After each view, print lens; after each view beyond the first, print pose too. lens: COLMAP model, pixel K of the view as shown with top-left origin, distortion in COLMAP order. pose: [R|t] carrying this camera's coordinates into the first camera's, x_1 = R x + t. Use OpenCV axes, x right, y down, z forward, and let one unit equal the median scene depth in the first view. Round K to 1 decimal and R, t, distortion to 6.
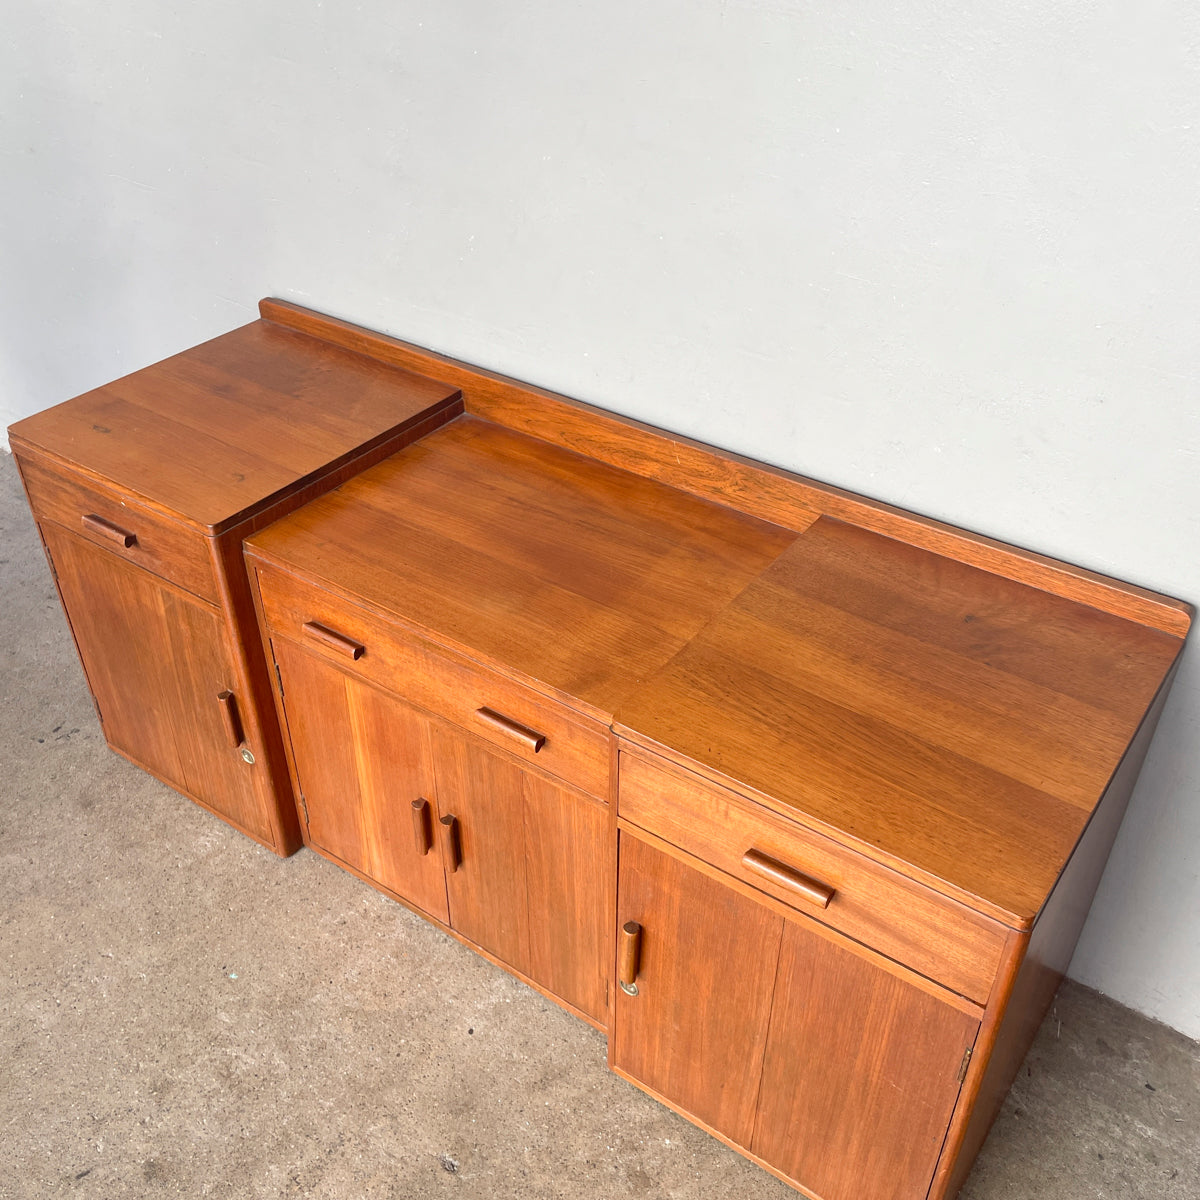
lens RADIAL K [[1217.6, 0, 600.7], [0, 1217.6, 607.2], [0, 0, 1]] dist [0.036649, 0.000000]
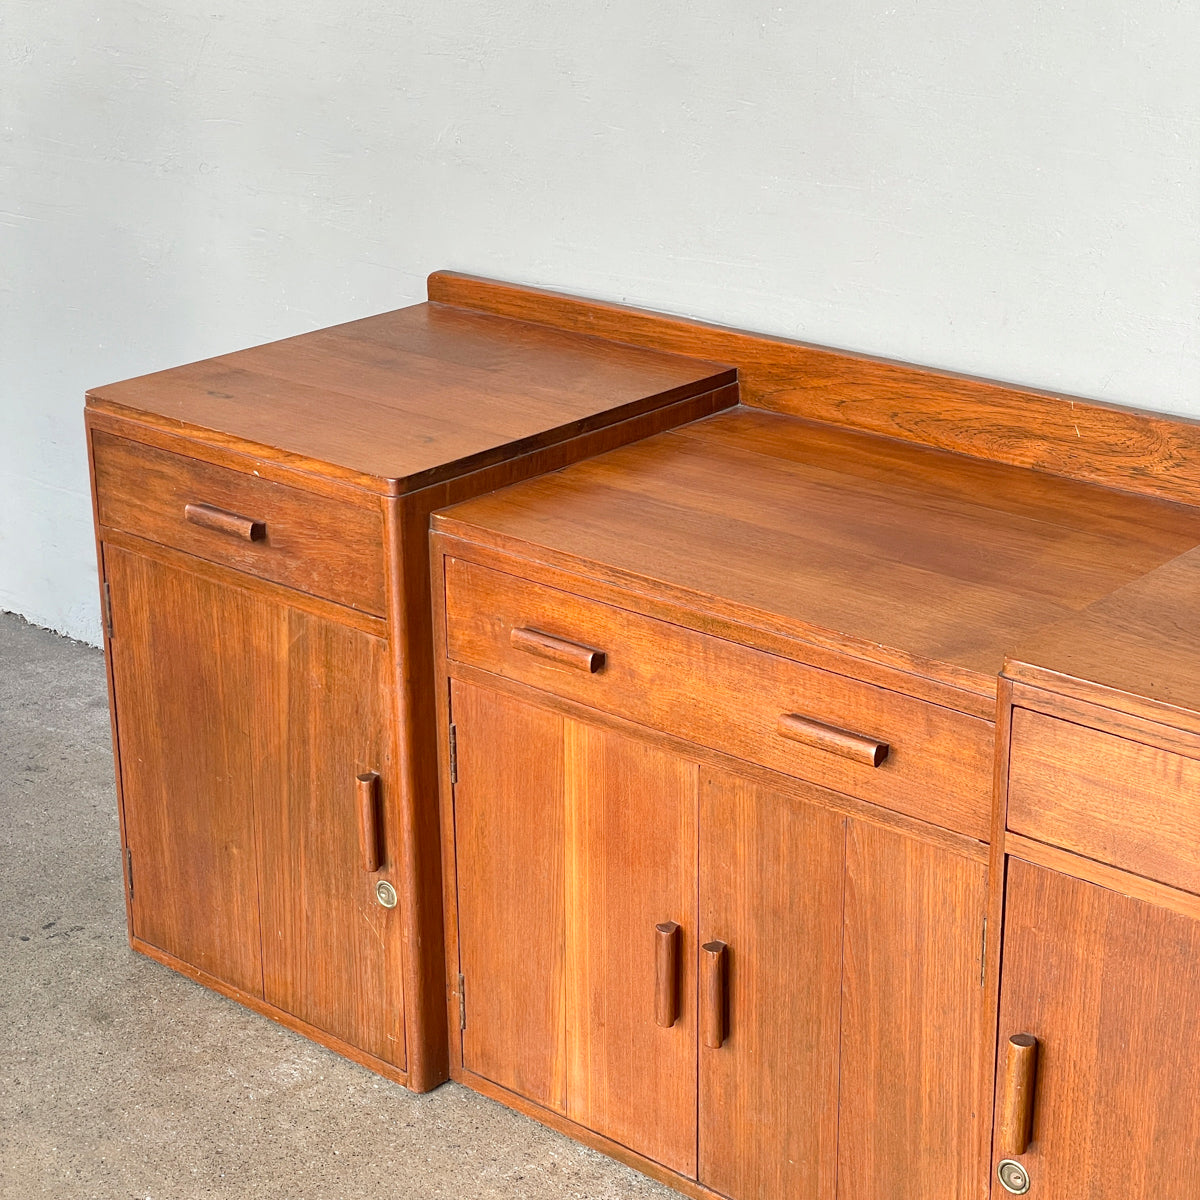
lens RADIAL K [[2388.8, 0, 603.5], [0, 2388.8, 574.6], [0, 0, 1]] dist [0.117980, 0.000000]
pose [[0.994936, 0.021440, -0.098199, -0.062039], [-0.048126, 0.959333, -0.278143, 0.325331], [0.088242, 0.281460, 0.955507, -0.241517]]
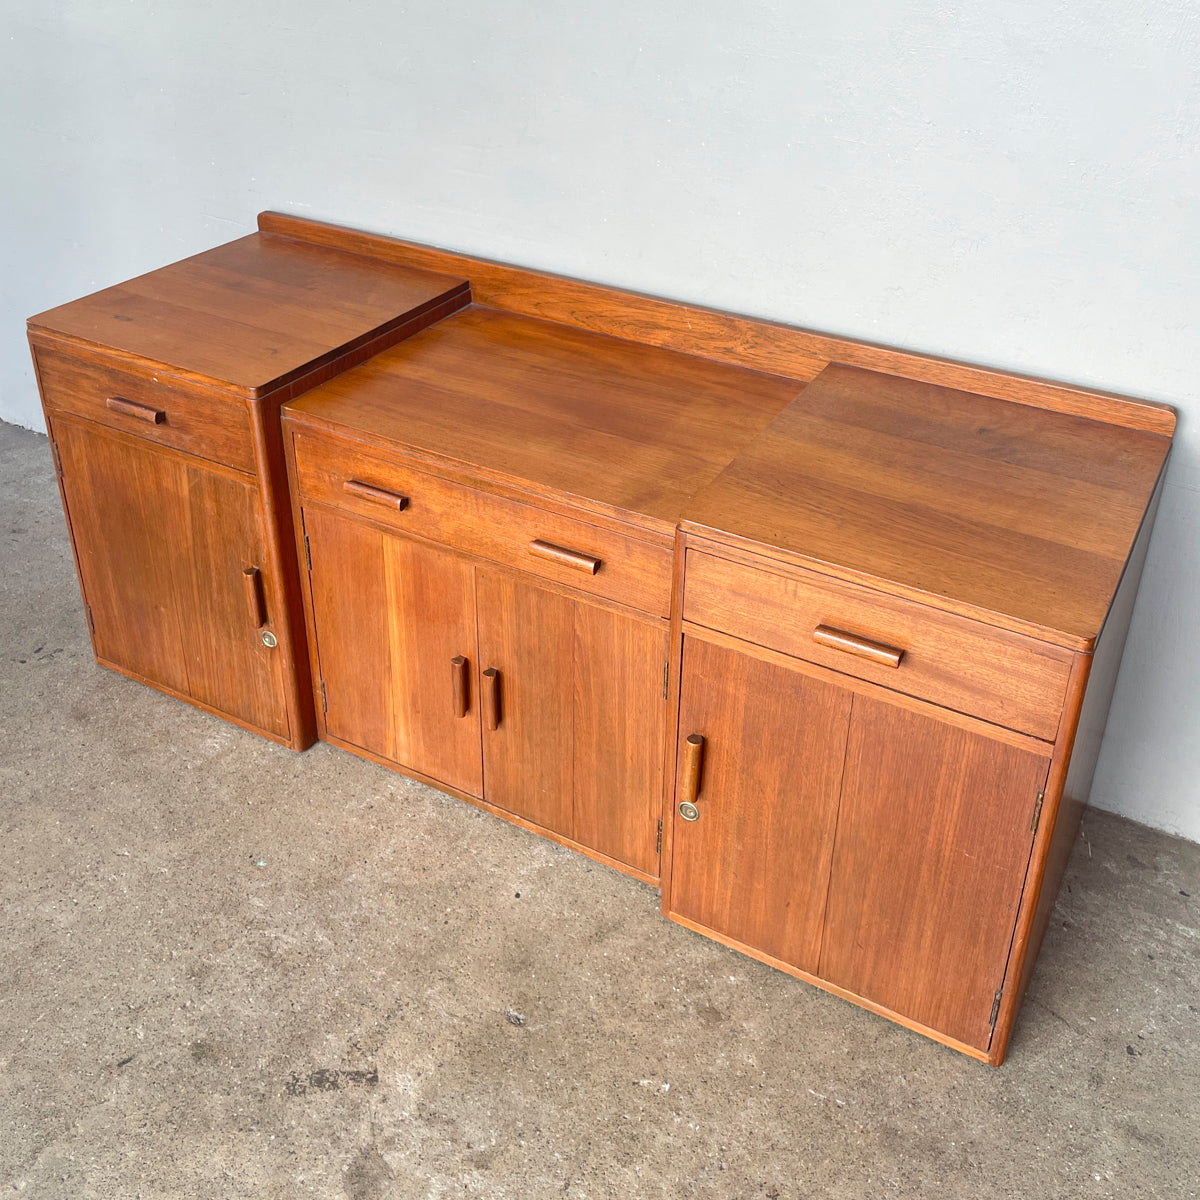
lens RADIAL K [[1256.7, 0, 619.7], [0, 1256.7, 446.5], [0, 0, 1]] dist [0.056144, 0.000000]
pose [[0.993119, -0.037751, 0.110859, -0.122332], [0.053831, 0.987841, -0.145853, 0.141905], [-0.104005, 0.150817, 0.983075, -0.065628]]
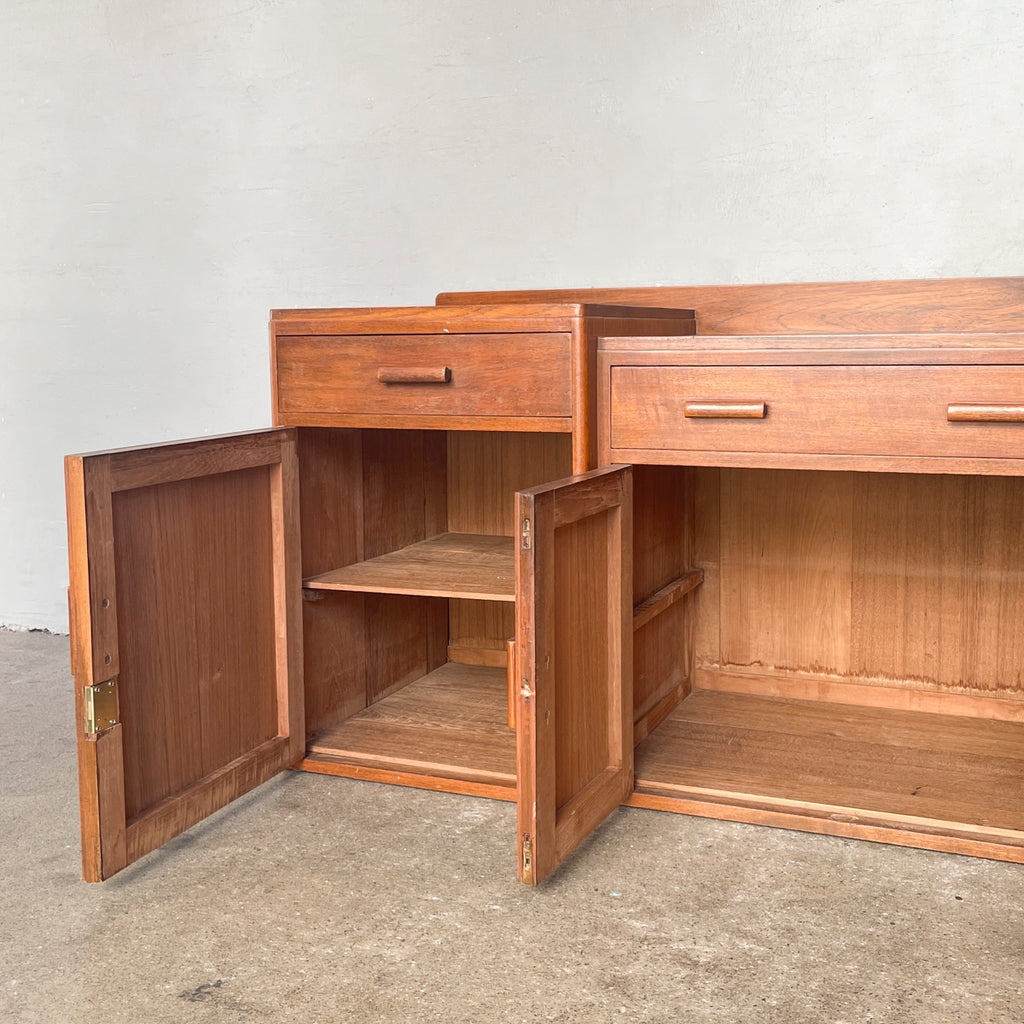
lens RADIAL K [[1250.9, 0, 543.8], [0, 1250.9, 473.7], [0, 0, 1]] dist [0.064550, 0.000000]
pose [[0.973034, -0.039320, 0.227285, -0.521988], [0.148712, 0.860169, -0.487846, 0.462967], [-0.176322, 0.508491, 0.842821, 0.247570]]
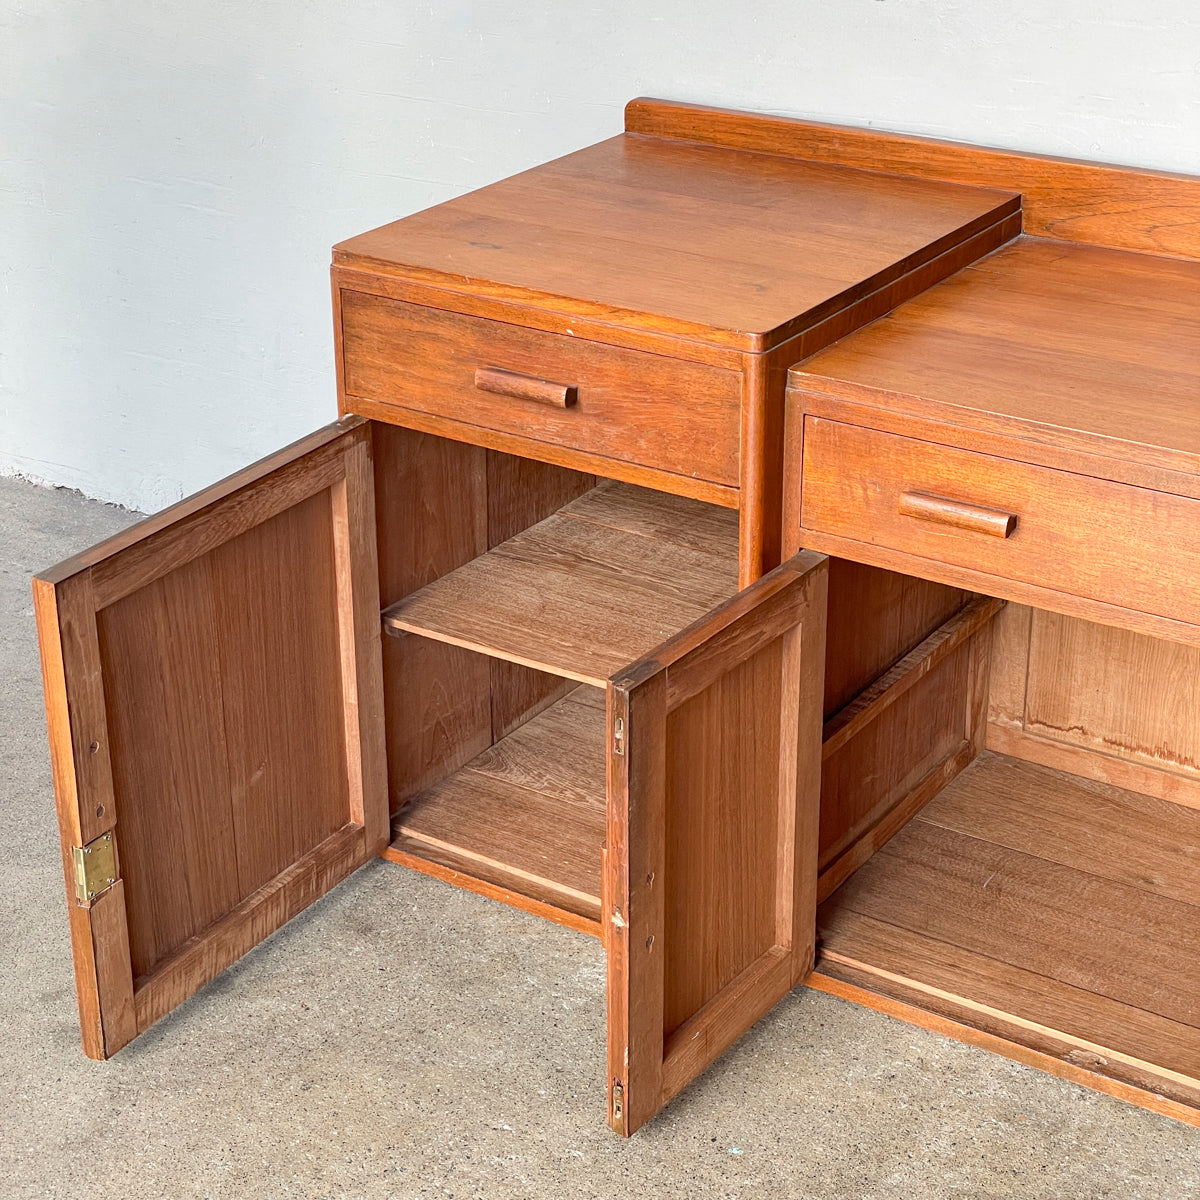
lens RADIAL K [[2388.8, 0, 607.8], [0, 2388.8, 573.8], [0, 0, 1]] dist [0.117980, 0.000000]
pose [[0.999265, -0.023644, 0.030158, -0.399968], [0.029408, 0.977710, -0.207892, 0.279109], [-0.024571, 0.208626, 0.977687, -0.150635]]
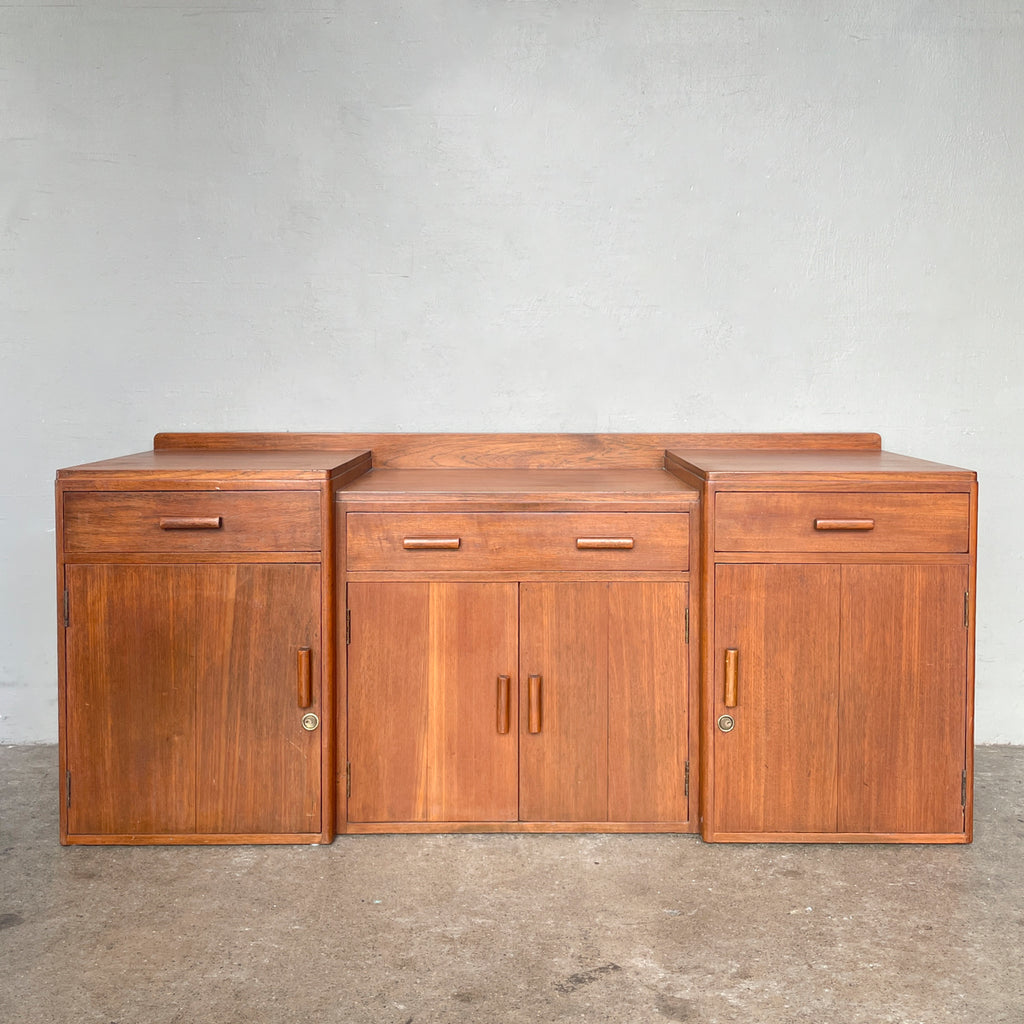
lens RADIAL K [[1112.4, 0, 533.2], [0, 1112.4, 431.5], [0, 0, 1]] dist [0.038987, 0.000000]
pose [[0.805995, -0.032838, 0.591011, -0.767679], [0.354808, 0.826008, -0.437976, 0.450460], [-0.473798, 0.562701, 0.677409, 0.074037]]
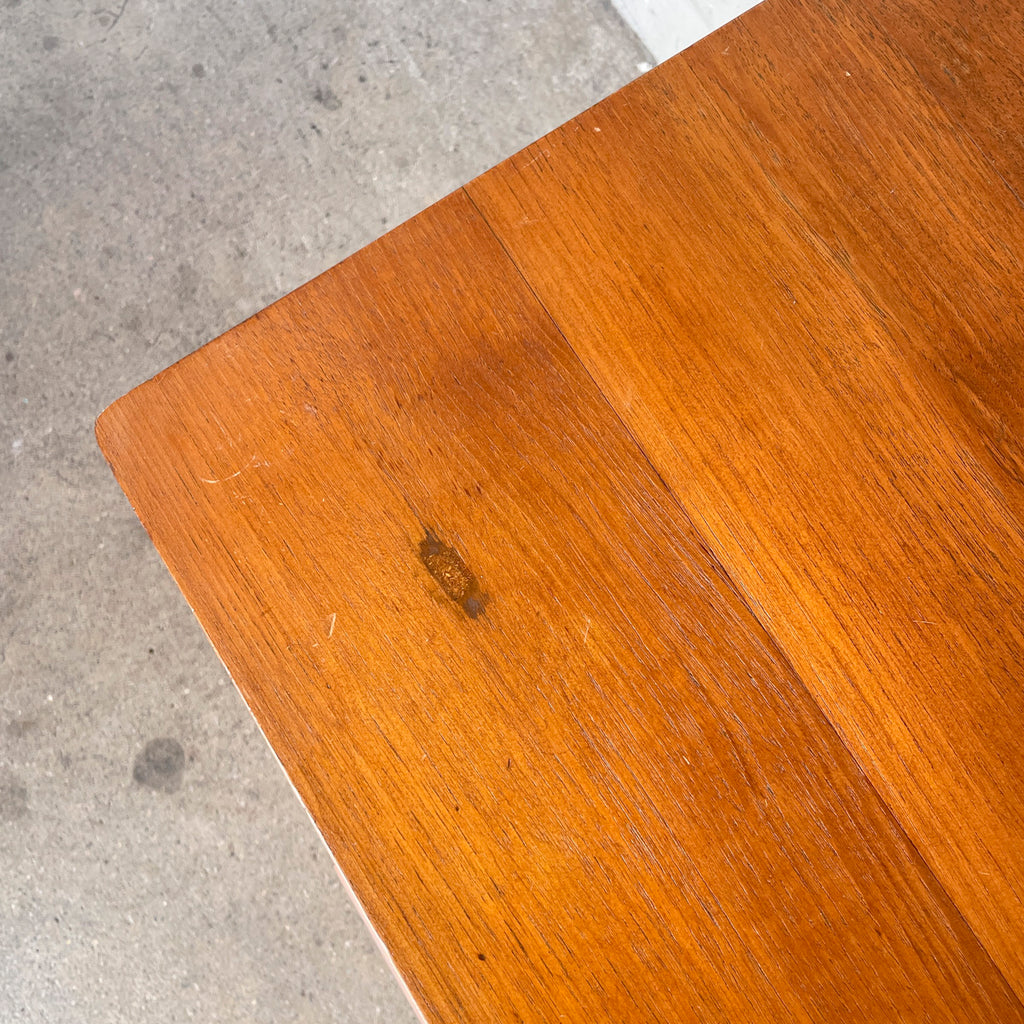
lens RADIAL K [[1072.3, 0, 496.0], [0, 1072.3, 515.0], [0, 0, 1]] dist [0.056144, 0.000000]
pose [[0.923500, 0.363230, -0.123333, -0.392207], [-0.174927, 0.684911, 0.707317, -0.311455], [0.341391, -0.631633, 0.696055, 0.898947]]
